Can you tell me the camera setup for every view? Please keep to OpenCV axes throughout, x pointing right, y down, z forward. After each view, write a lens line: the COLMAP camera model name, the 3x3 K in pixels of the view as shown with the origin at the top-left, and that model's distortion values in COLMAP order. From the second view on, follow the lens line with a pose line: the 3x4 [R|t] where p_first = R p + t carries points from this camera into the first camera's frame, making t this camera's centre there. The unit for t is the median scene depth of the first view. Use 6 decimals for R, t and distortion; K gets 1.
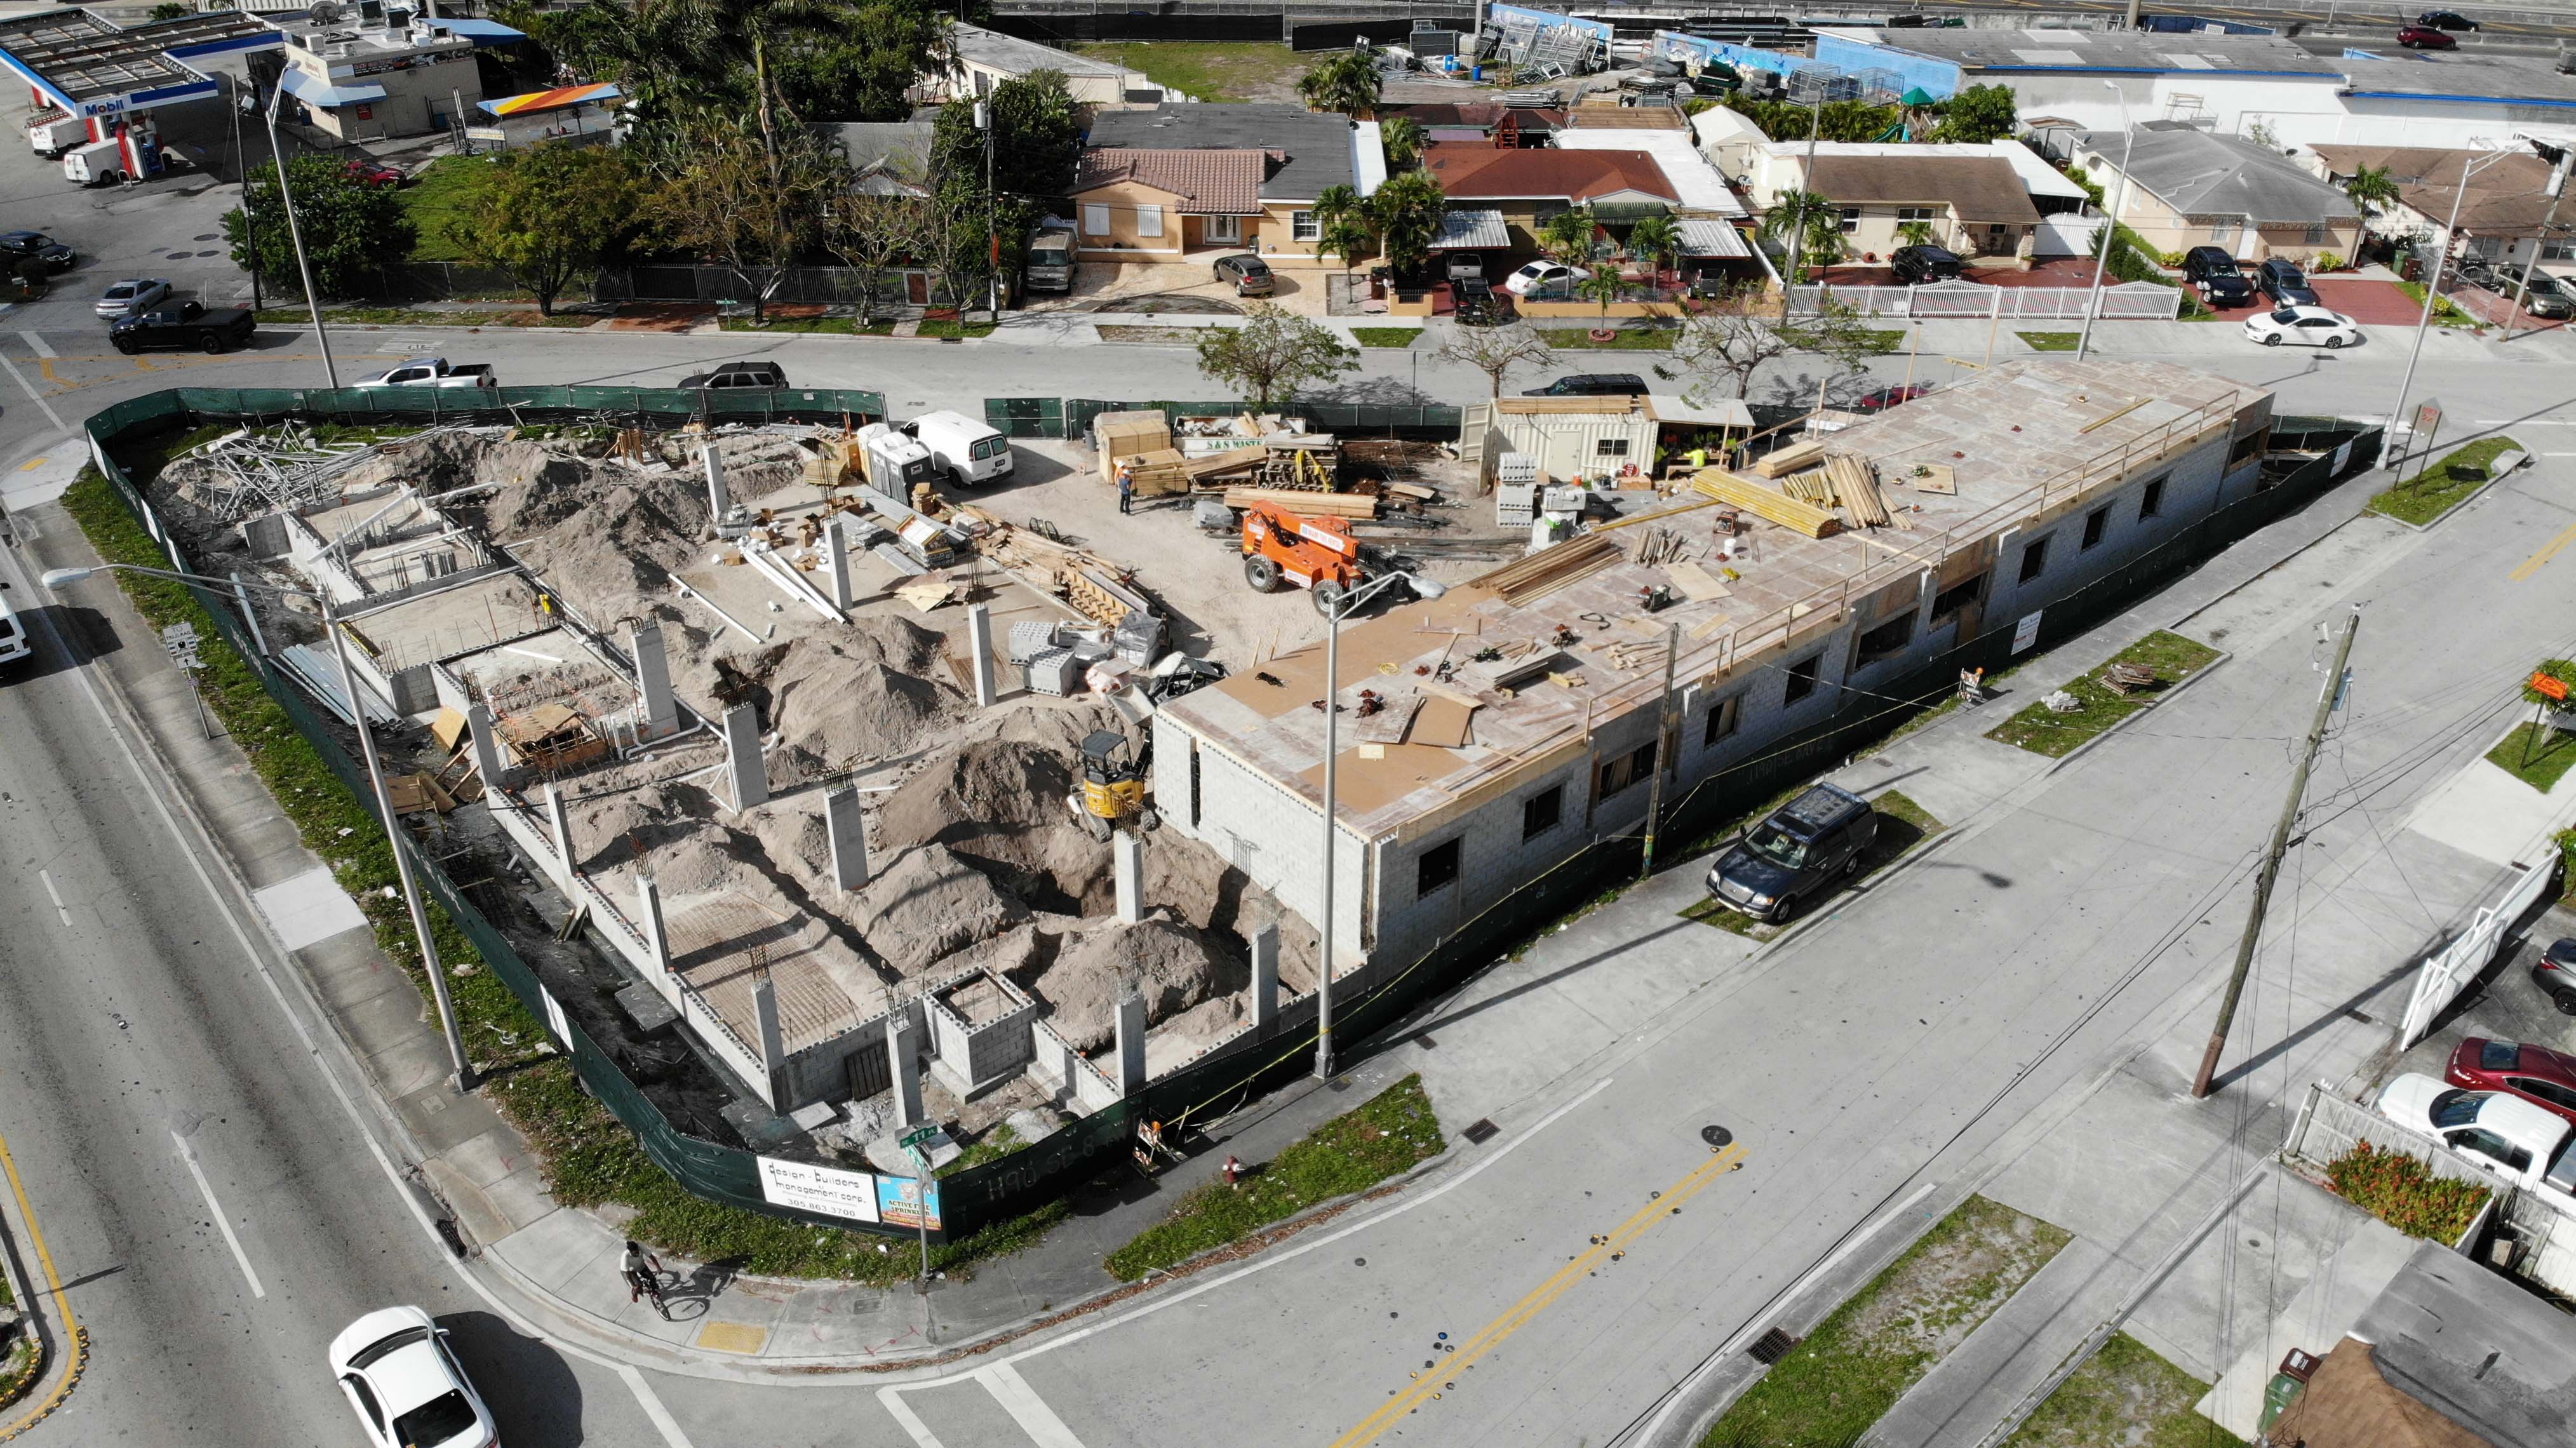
lens RADIAL K [[1831.4, 0, 1288.0], [0, 1831.4, 724.0], [0, 0, 1]] dist [0.065533, -0.151371]
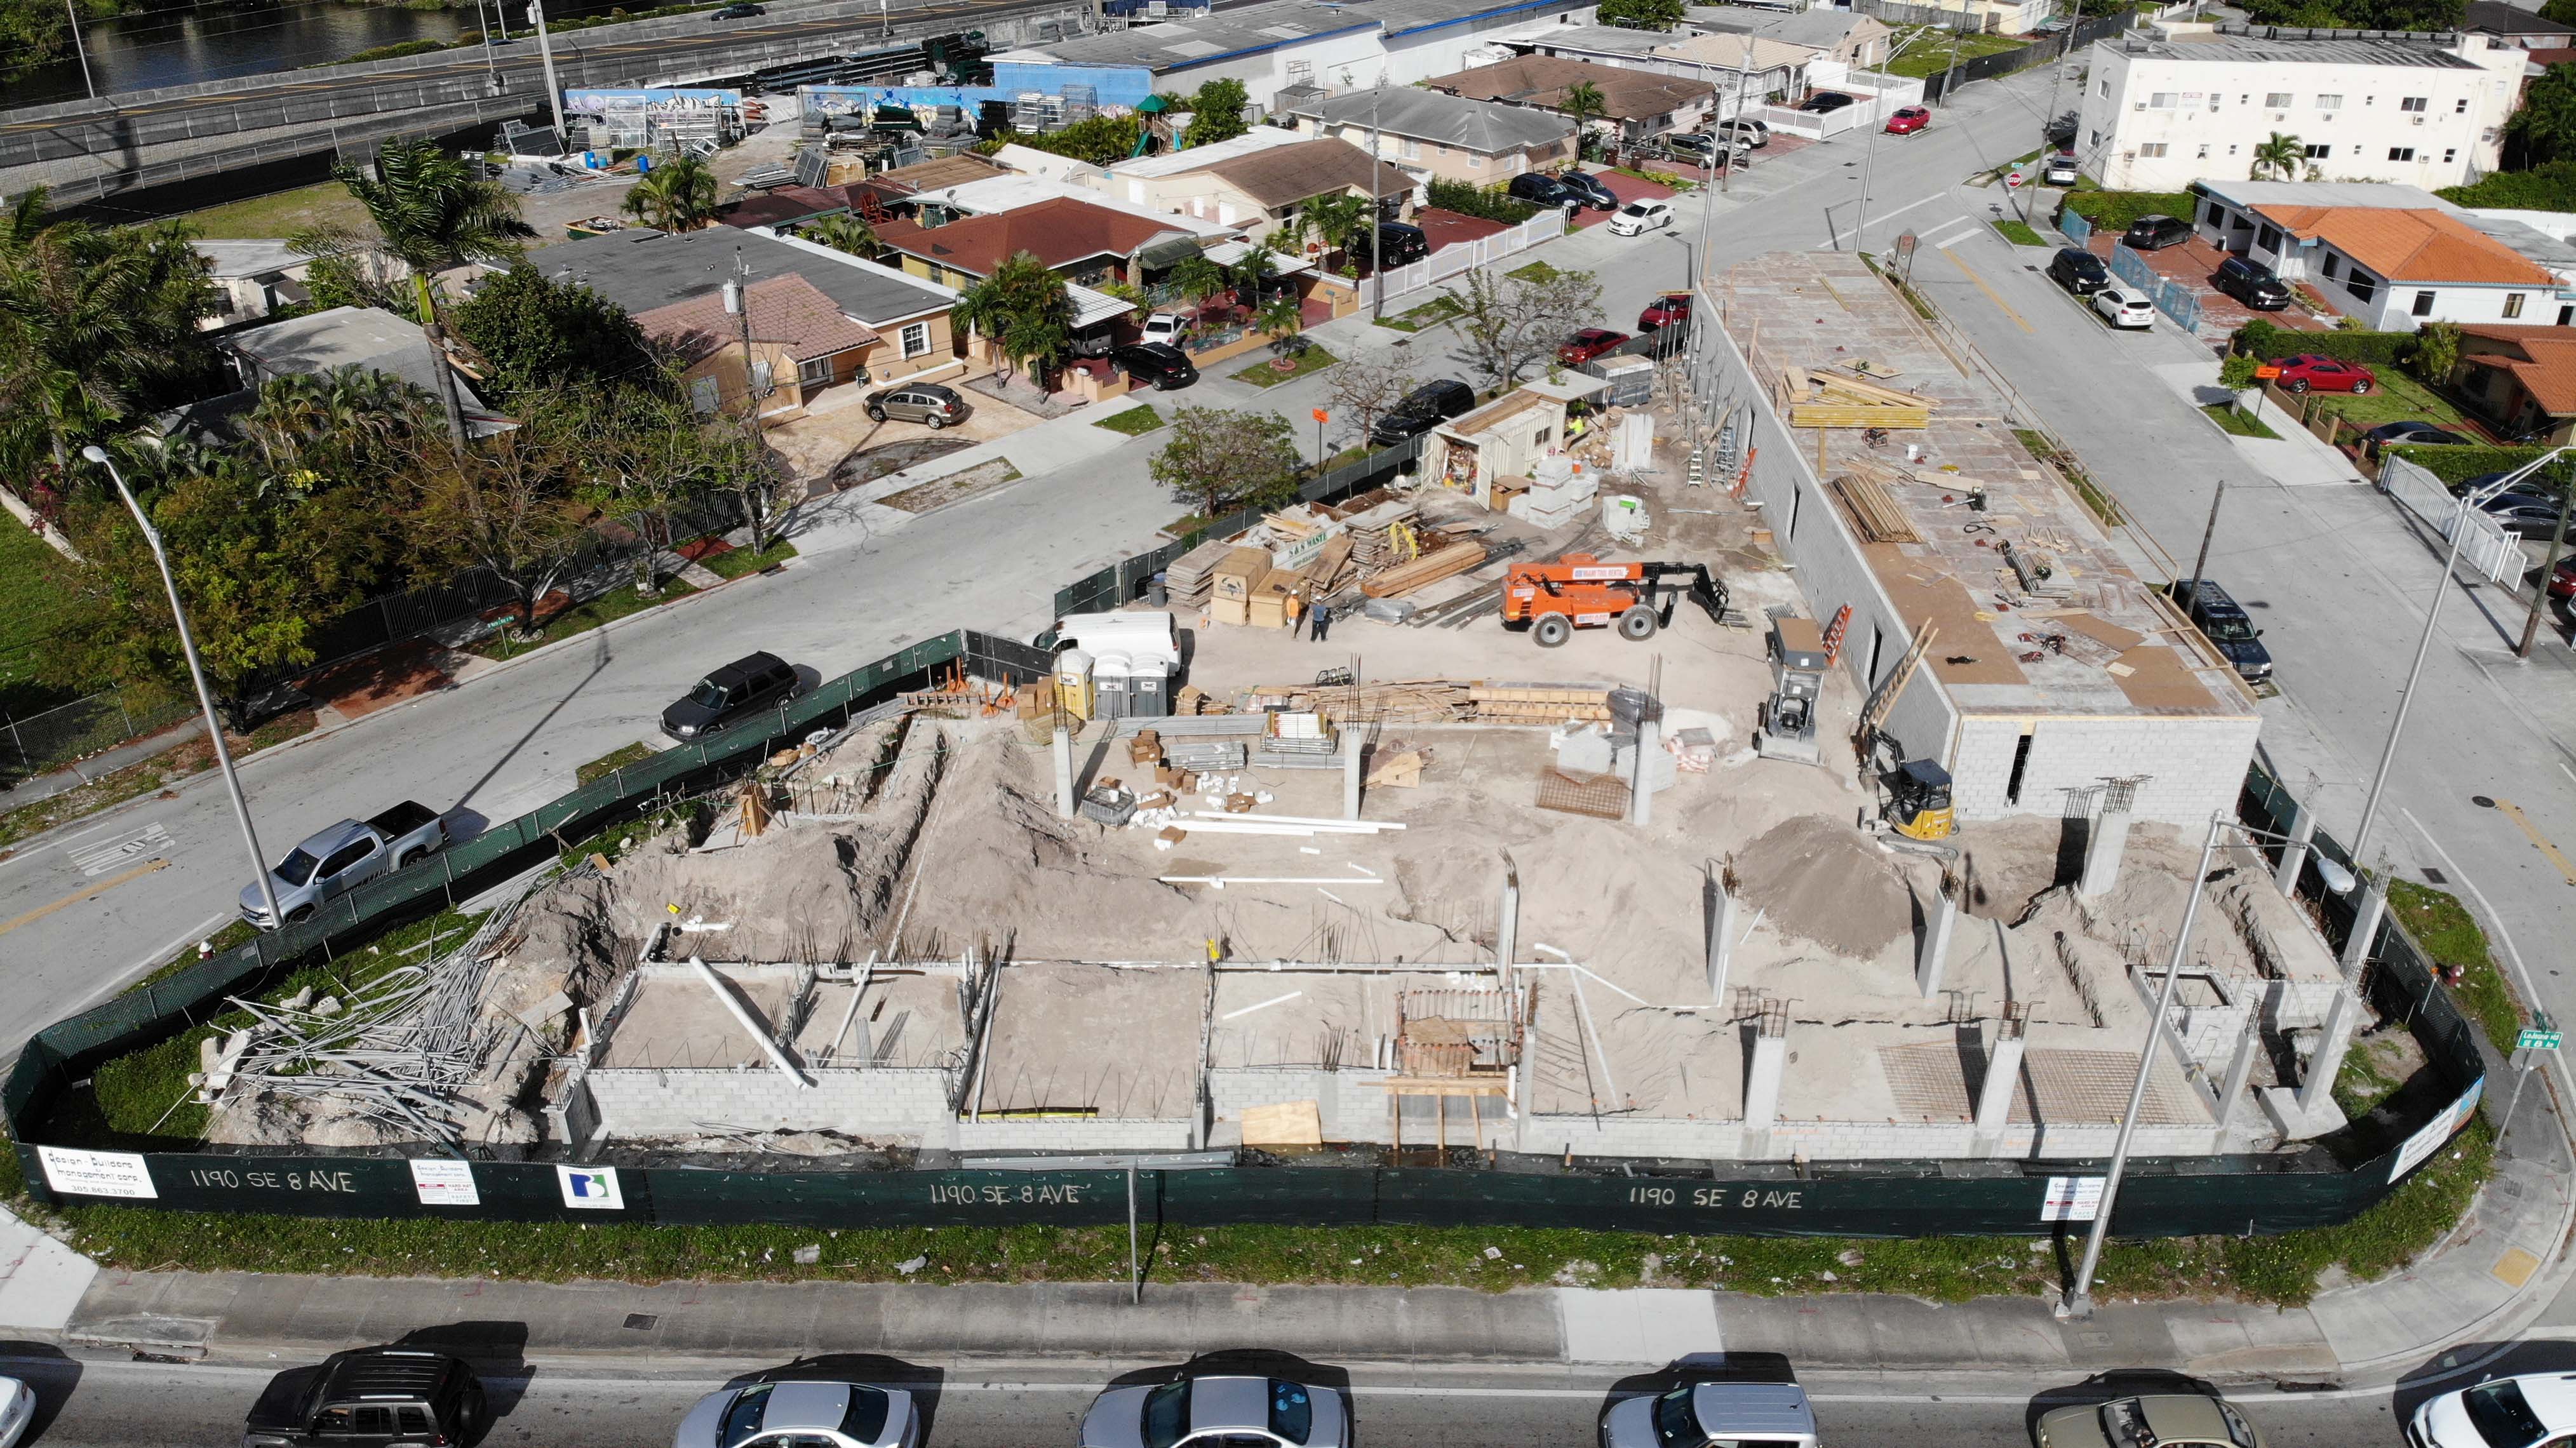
lens RADIAL K [[1831.4, 0, 1288.0], [0, 1831.4, 724.0], [0, 0, 1]] dist [0.065533, -0.151371]
pose [[0.671236, -0.381853, 0.635319, -0.795449], [0.383109, 0.912463, 0.143660, -0.242094], [-0.634562, 0.146967, 0.758770, 0.332404]]
